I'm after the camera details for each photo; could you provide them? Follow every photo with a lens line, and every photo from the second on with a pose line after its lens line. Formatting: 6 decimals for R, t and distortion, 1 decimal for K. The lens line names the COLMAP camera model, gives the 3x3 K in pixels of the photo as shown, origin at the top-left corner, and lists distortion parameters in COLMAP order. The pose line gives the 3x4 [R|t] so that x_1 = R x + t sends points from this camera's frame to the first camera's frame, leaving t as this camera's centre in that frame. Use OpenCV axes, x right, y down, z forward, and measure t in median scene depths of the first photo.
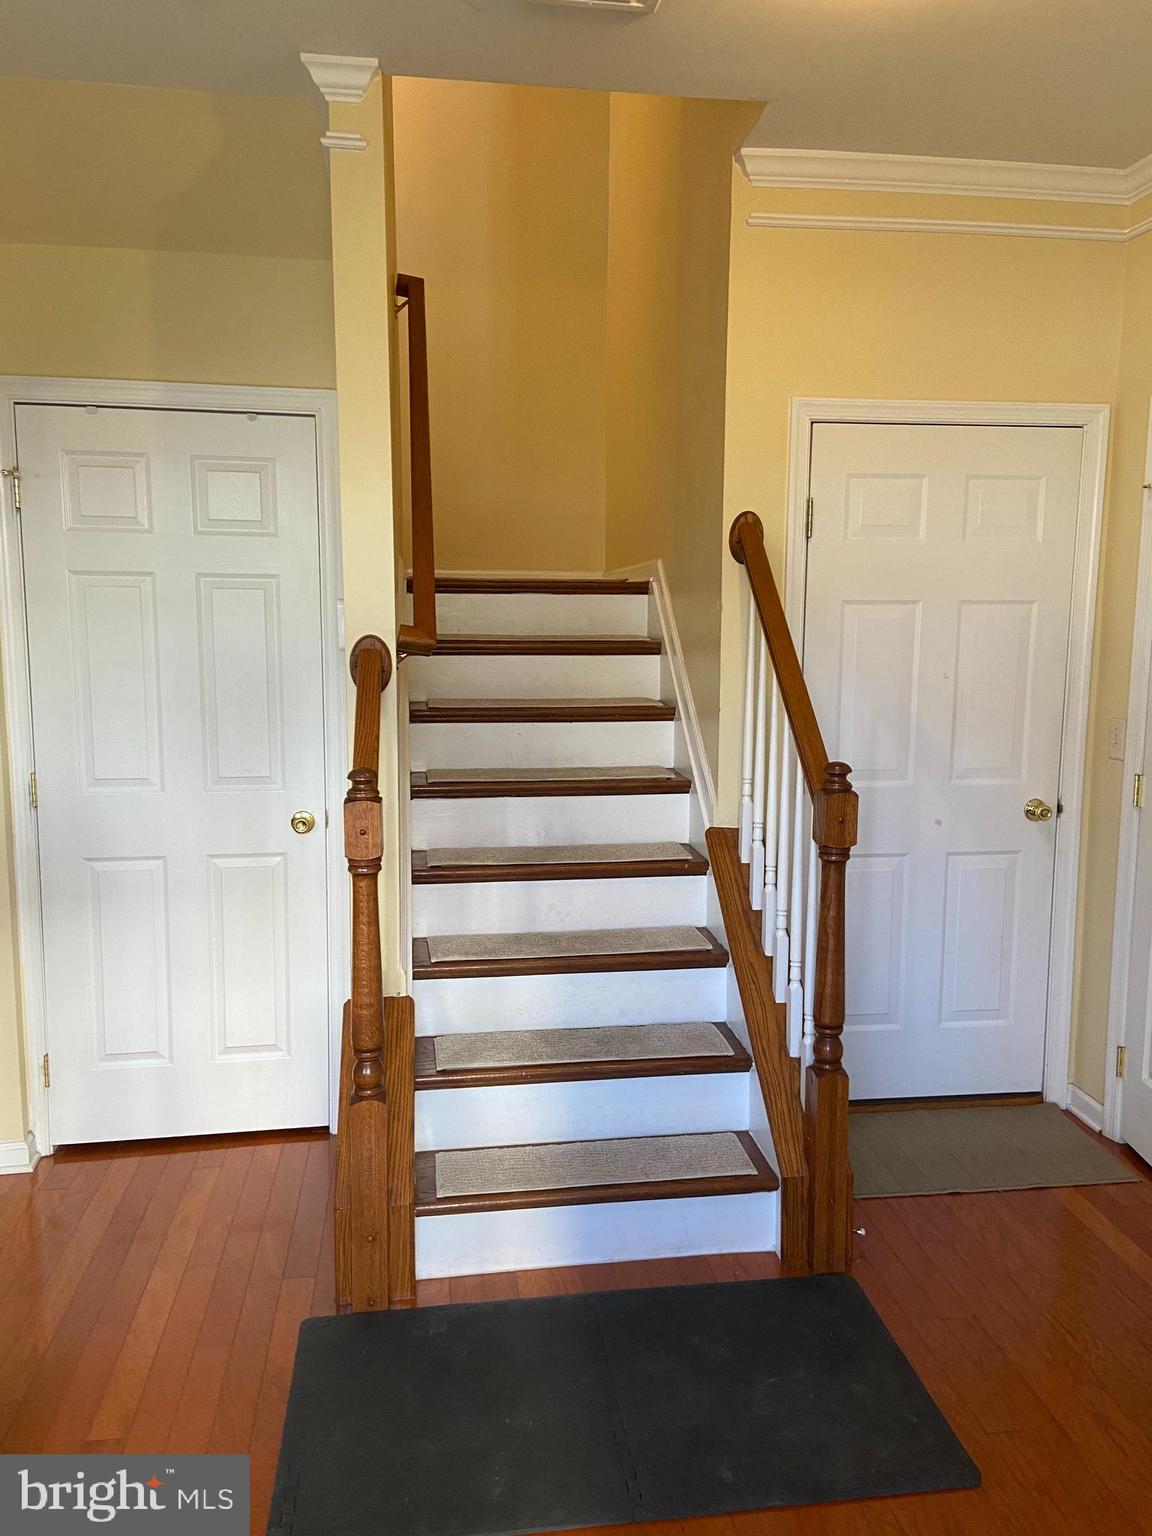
lens RADIAL K [[1166.4, 0, 584.1], [0, 1166.4, 771.8], [0, 0, 1]] dist [0.124020, -0.159972]
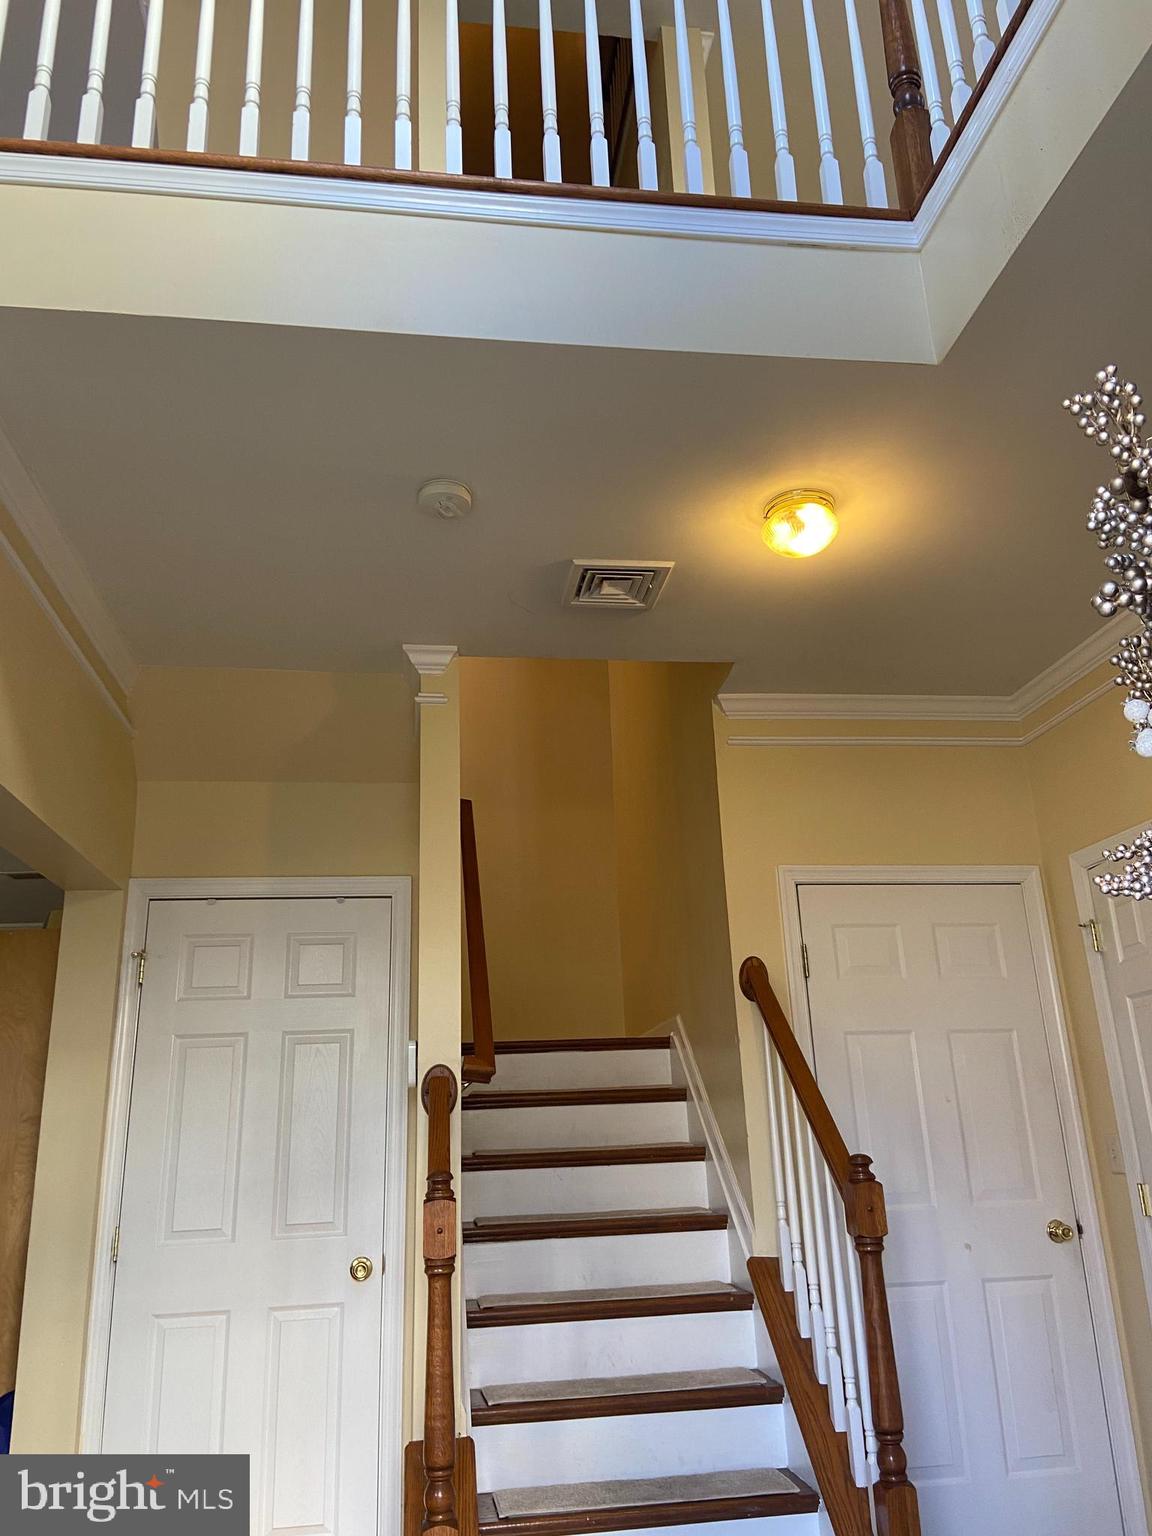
lens RADIAL K [[1166.4, 0, 584.1], [0, 1166.4, 771.8], [0, 0, 1]] dist [0.124020, -0.159972]
pose [[0.999014, -0.043327, 0.009693, -0.033938], [0.043270, 0.901254, -0.431126, 0.113792], [0.009944, 0.431120, 0.902240, -0.149008]]
